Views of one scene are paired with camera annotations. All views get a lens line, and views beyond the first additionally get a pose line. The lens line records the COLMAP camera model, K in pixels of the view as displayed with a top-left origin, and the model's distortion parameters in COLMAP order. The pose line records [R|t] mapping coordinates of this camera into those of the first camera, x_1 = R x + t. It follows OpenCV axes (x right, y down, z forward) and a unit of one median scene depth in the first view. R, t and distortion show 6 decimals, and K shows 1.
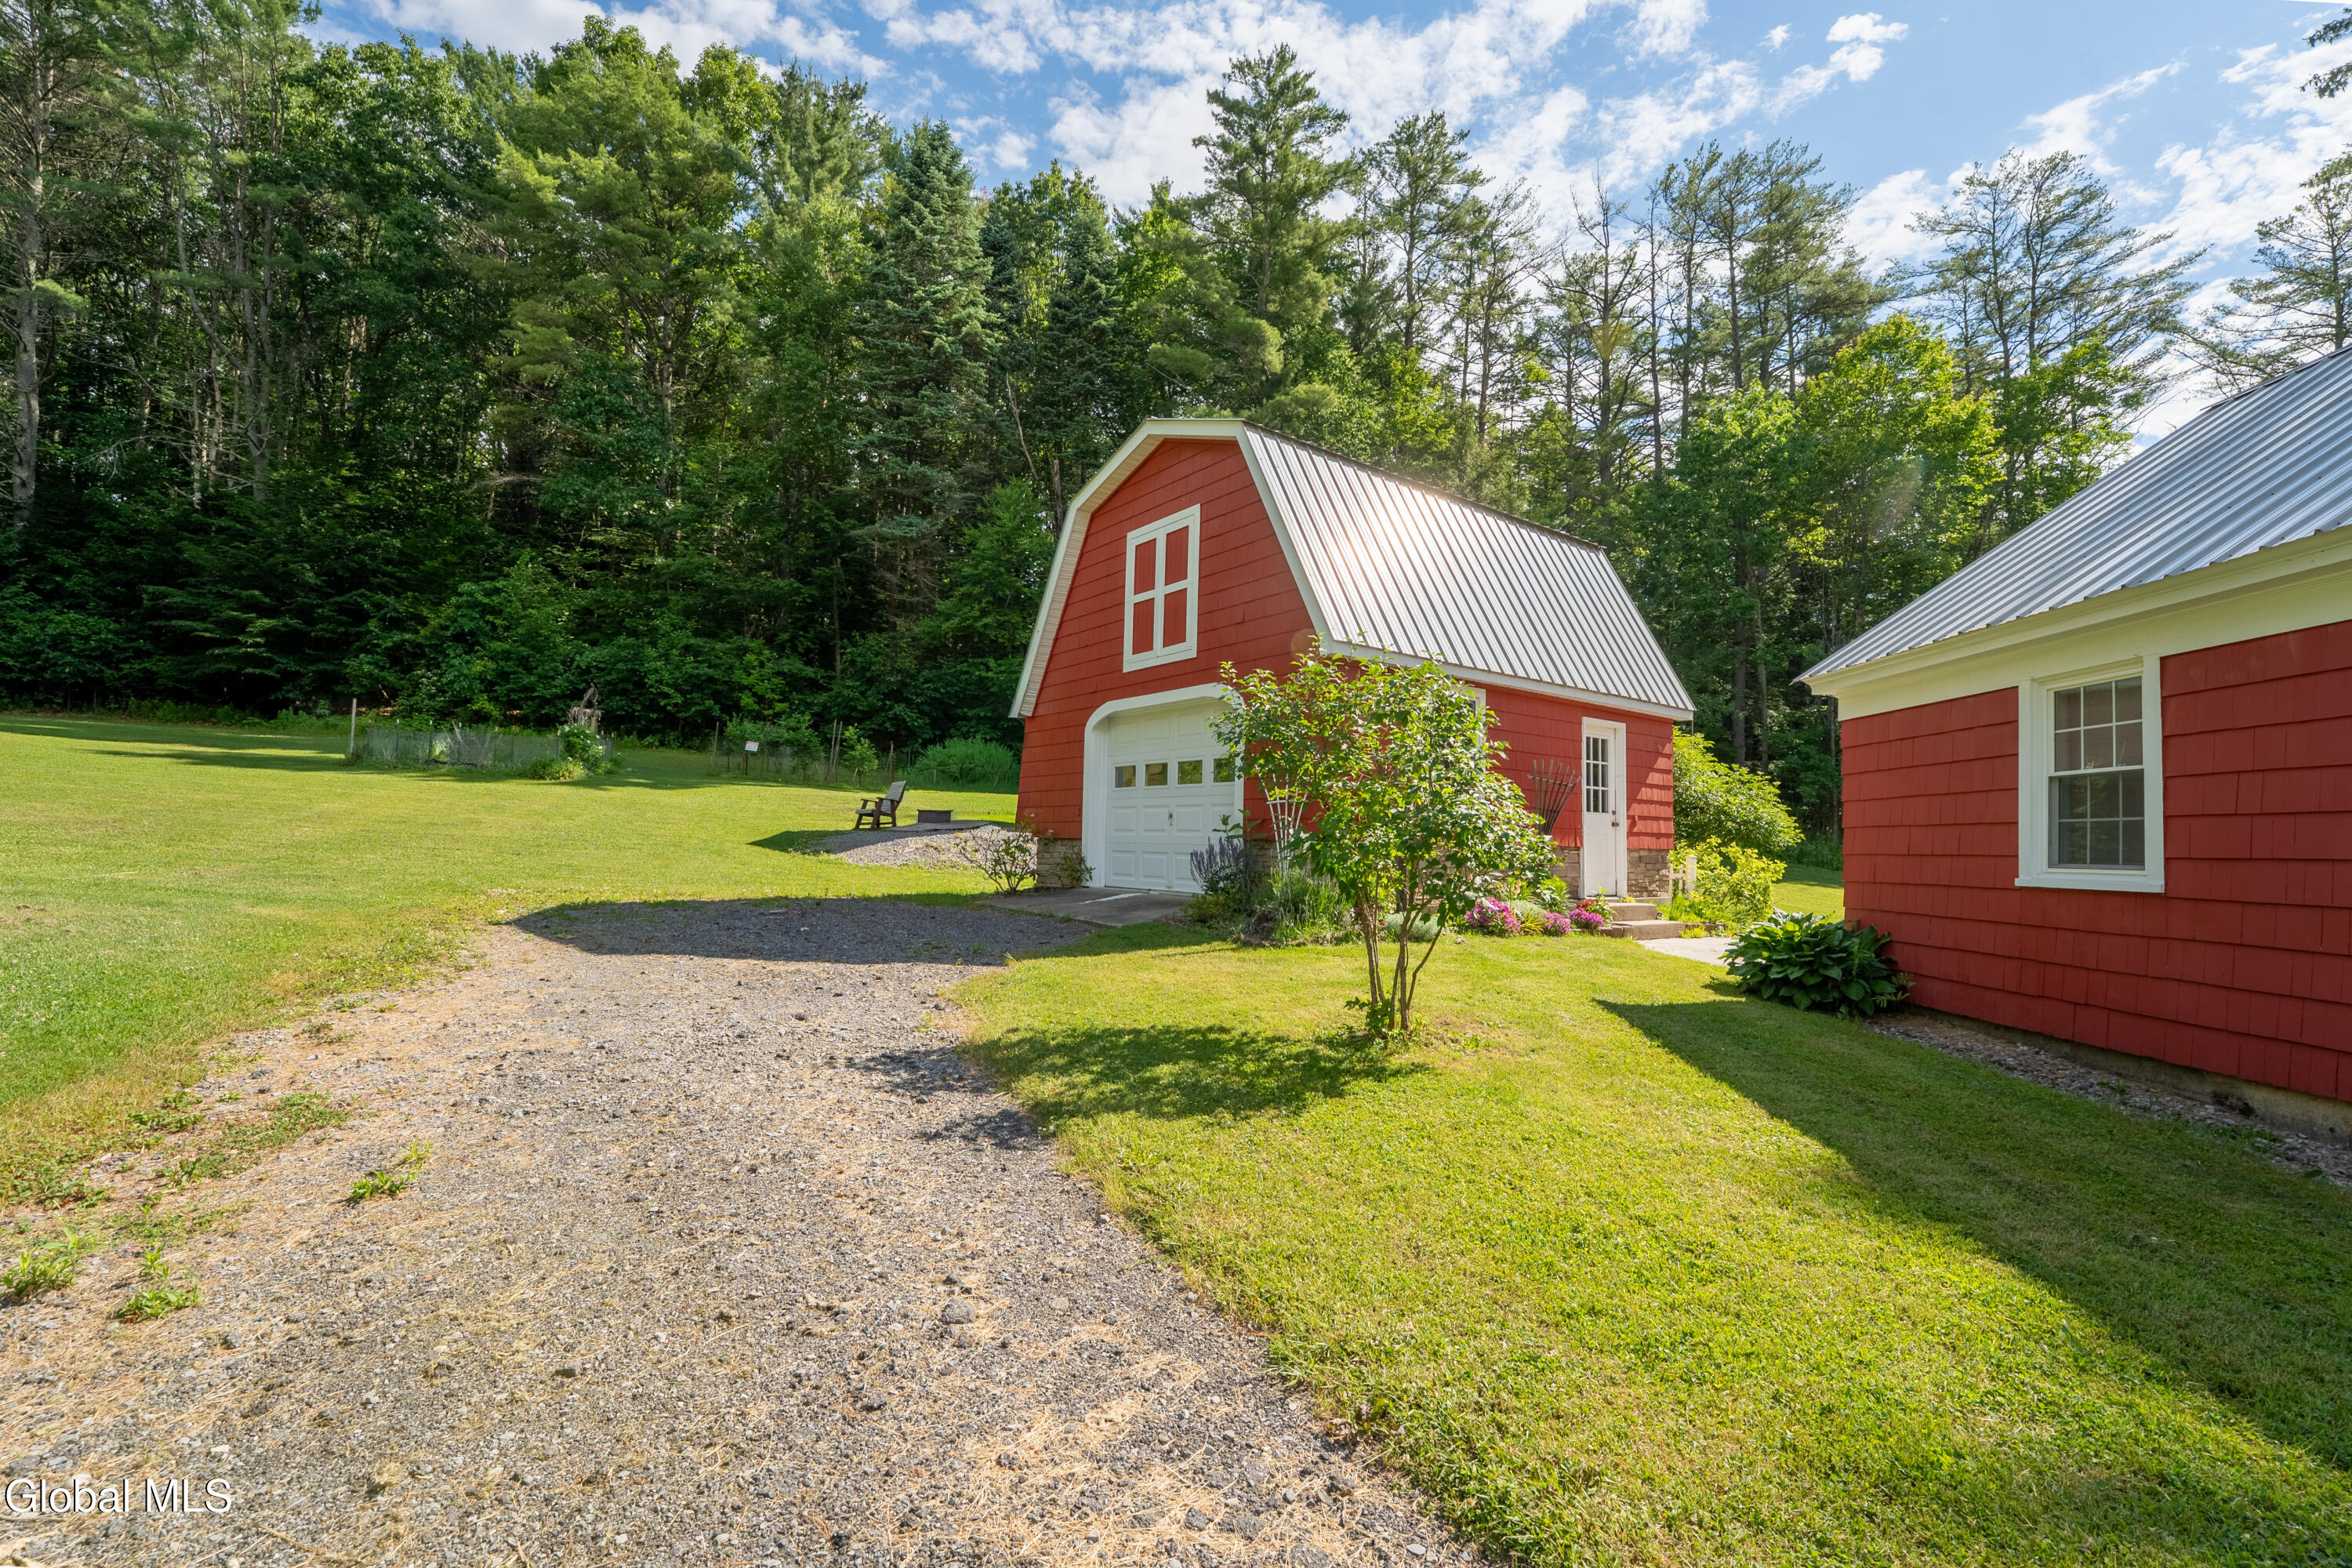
lens RADIAL K [[967.8, 0, 1172.2], [0, 967.8, 793.9], [0, 0, 1]] dist [-0.033208, 0.005282]
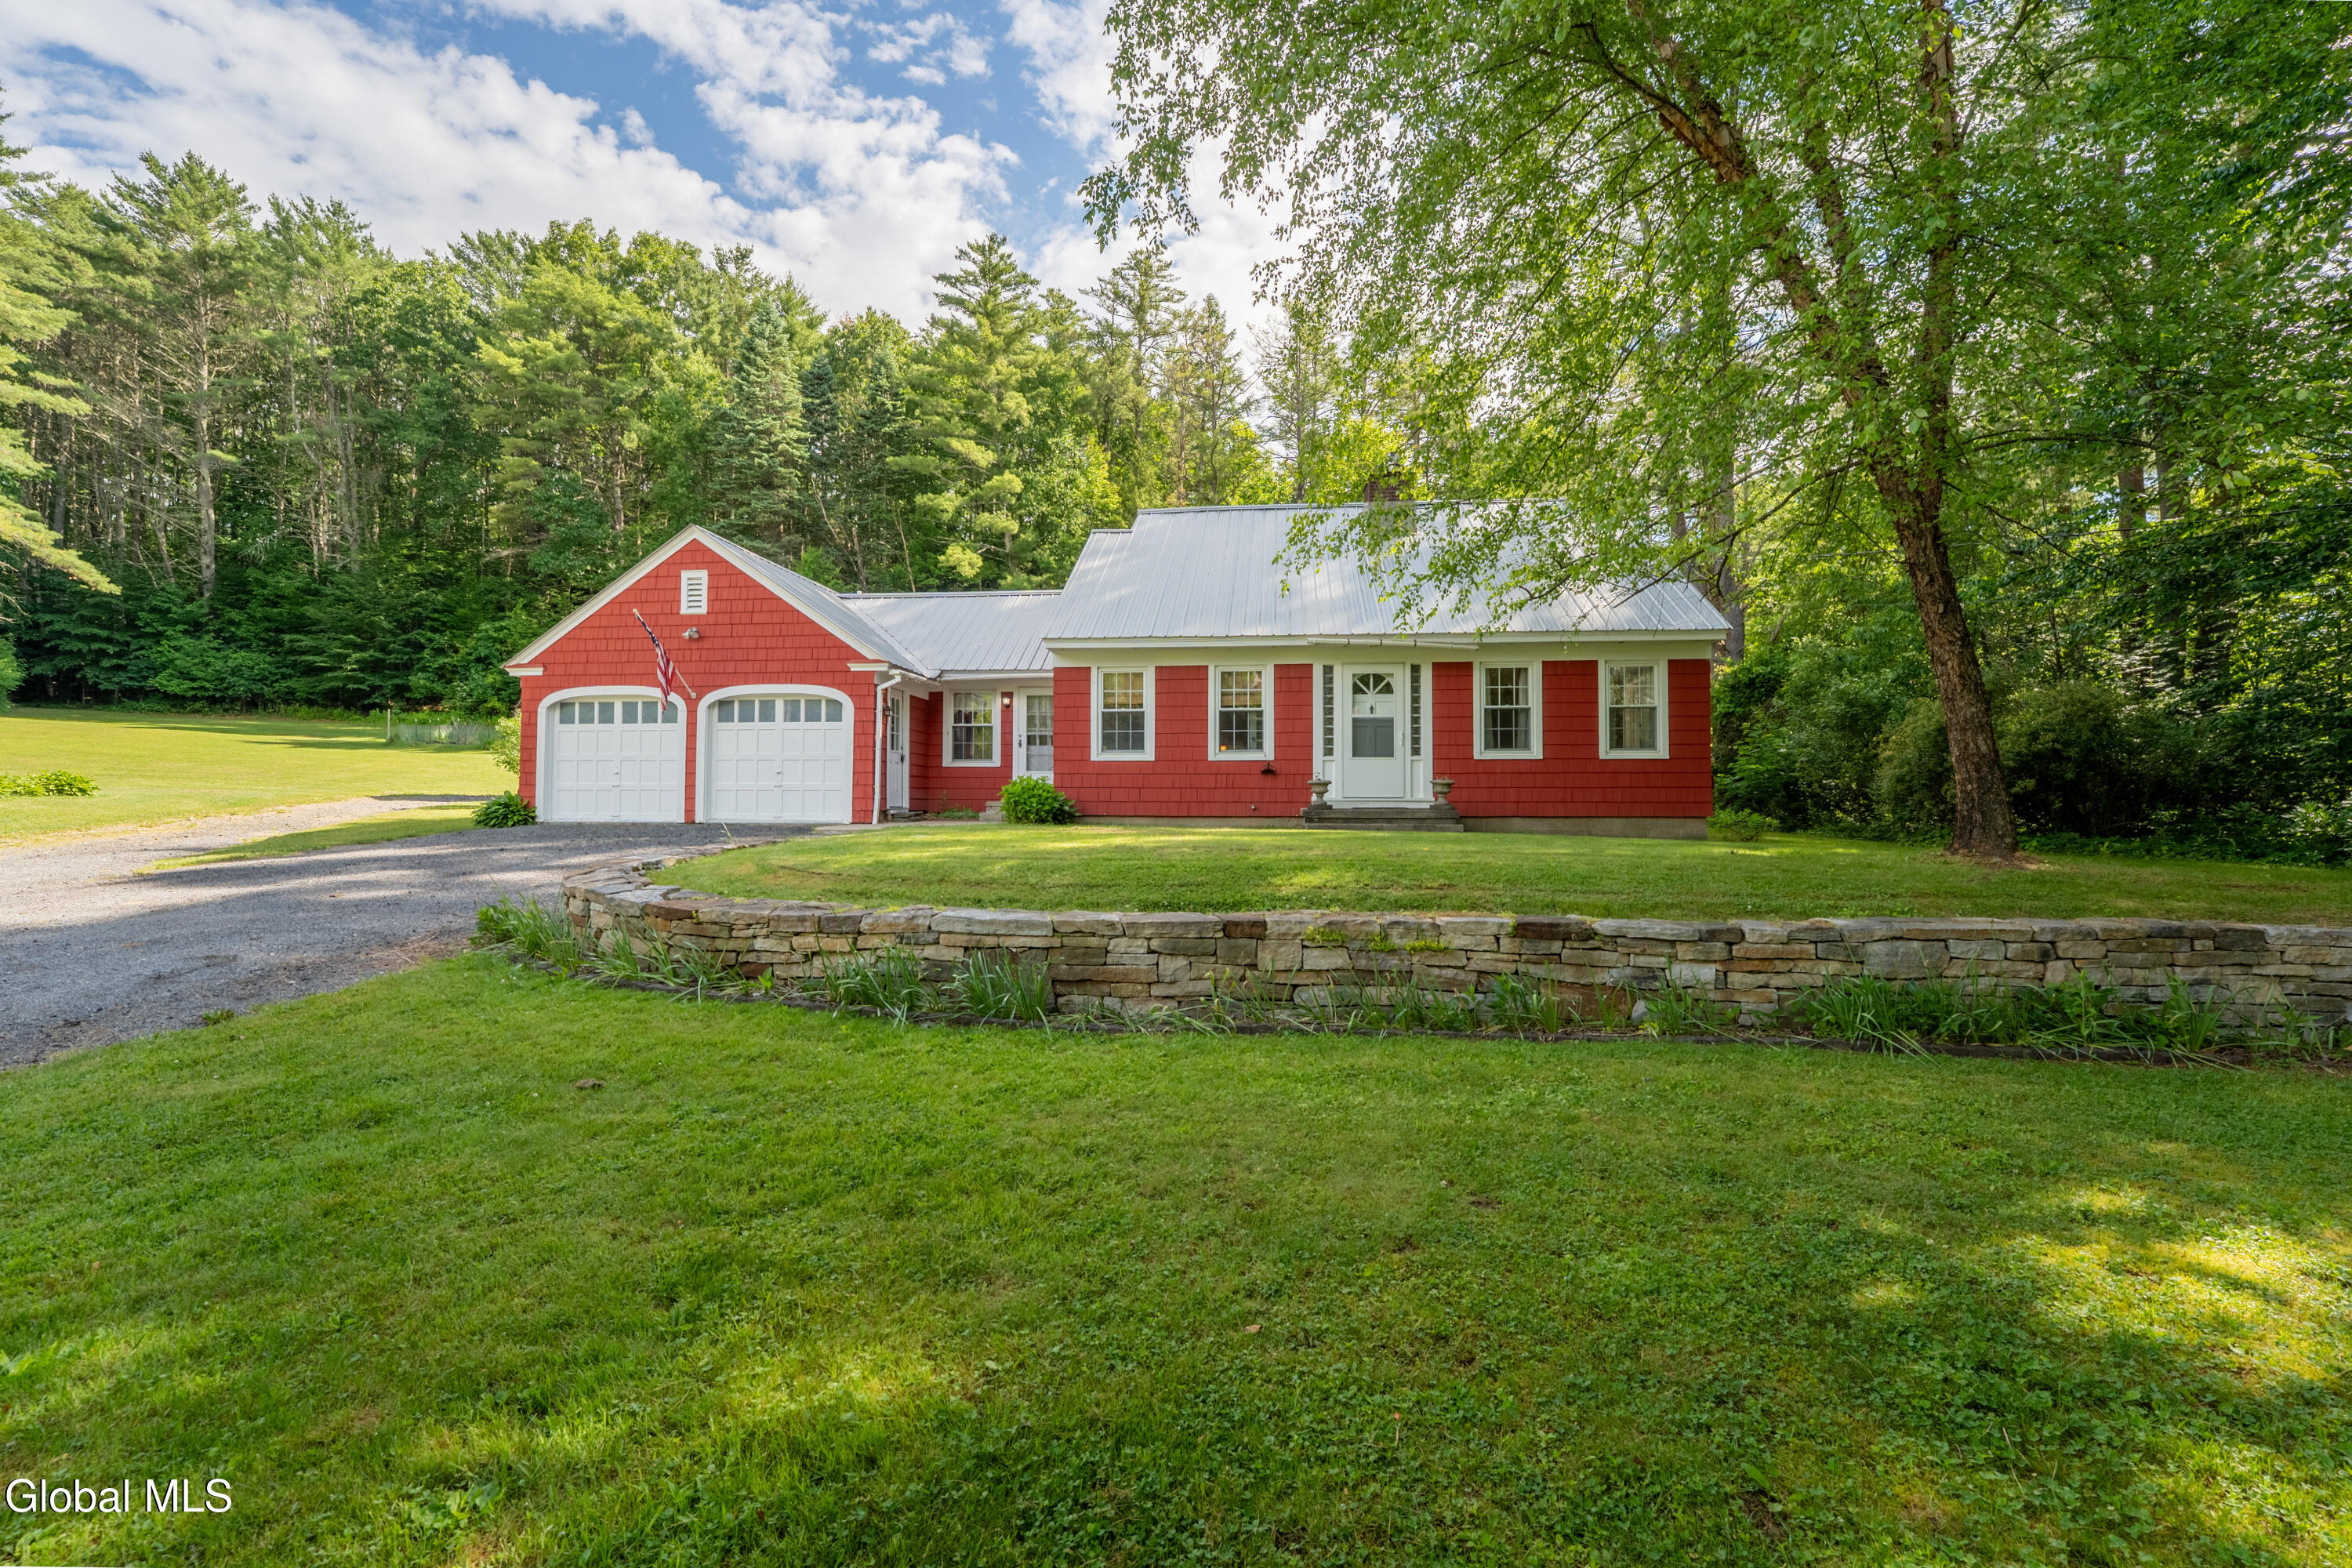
lens RADIAL K [[937.9, 0, 1179.3], [0, 937.9, 809.2], [0, 0, 1]] dist [-0.025724, -0.000142]
pose [[0.997658, -0.021429, -0.064958, 0.461469], [0.023526, 0.999220, 0.031701, 0.054702], [0.064228, -0.033155, 0.997384, -0.415833]]
